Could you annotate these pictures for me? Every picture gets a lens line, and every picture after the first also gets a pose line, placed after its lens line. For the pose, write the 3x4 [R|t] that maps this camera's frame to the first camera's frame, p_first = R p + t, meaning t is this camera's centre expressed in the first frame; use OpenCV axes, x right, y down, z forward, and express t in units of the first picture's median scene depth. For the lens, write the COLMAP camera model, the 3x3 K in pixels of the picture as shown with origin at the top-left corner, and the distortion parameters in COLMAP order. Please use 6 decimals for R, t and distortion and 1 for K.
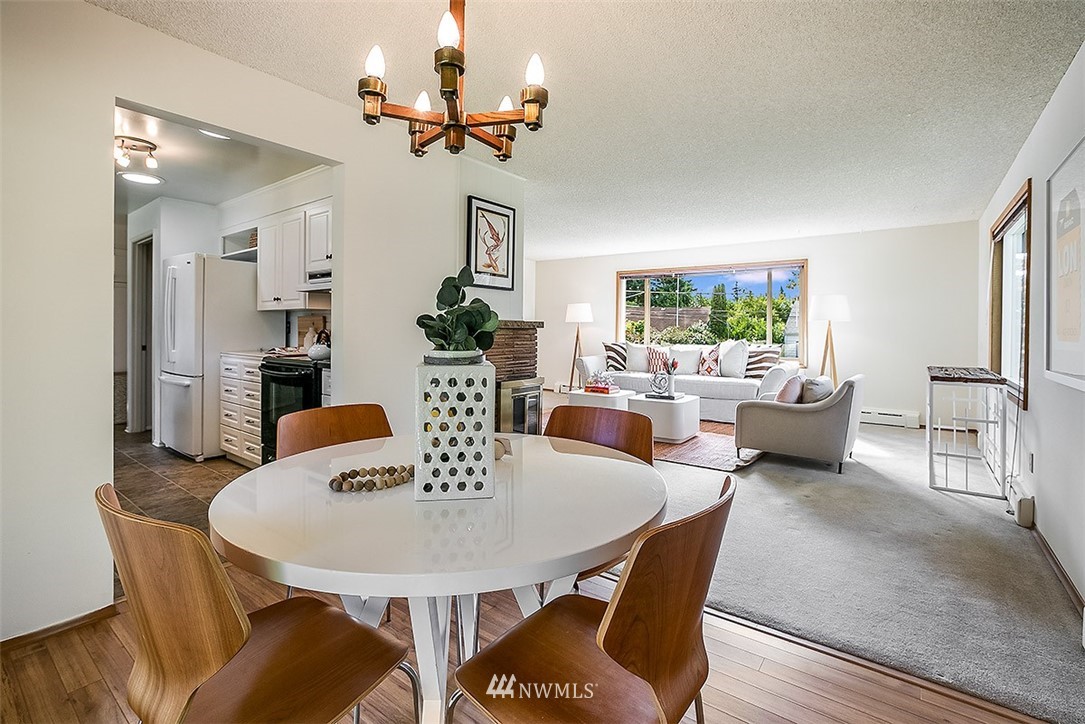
lens RADIAL K [[502.5, 0, 529.4], [0, 502.5, 335.8], [0, 0, 1]] dist [-0.023357, 0.002879]
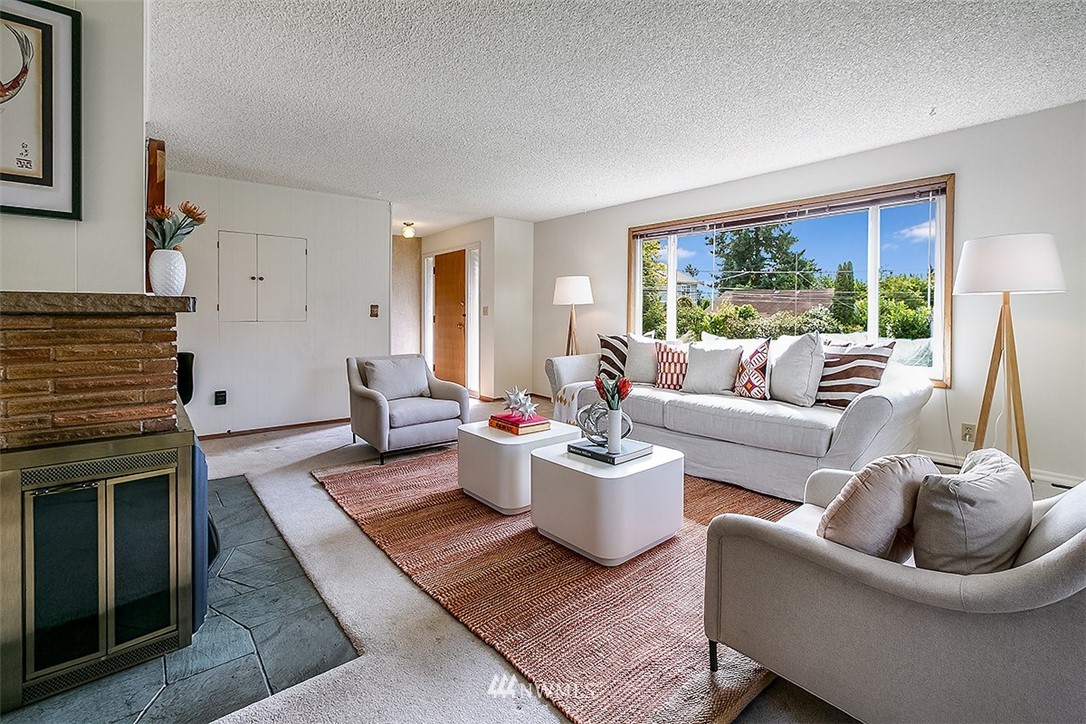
lens RADIAL K [[503.0, 0, 525.3], [0, 503.0, 331.1], [0, 0, 1]] dist [-0.023357, 0.002879]
pose [[0.976766, 0.000284, -0.214310, 0.238147], [0.003413, 0.999852, 0.016884, -0.003226], [0.214283, -0.017223, 0.976620, 0.410926]]
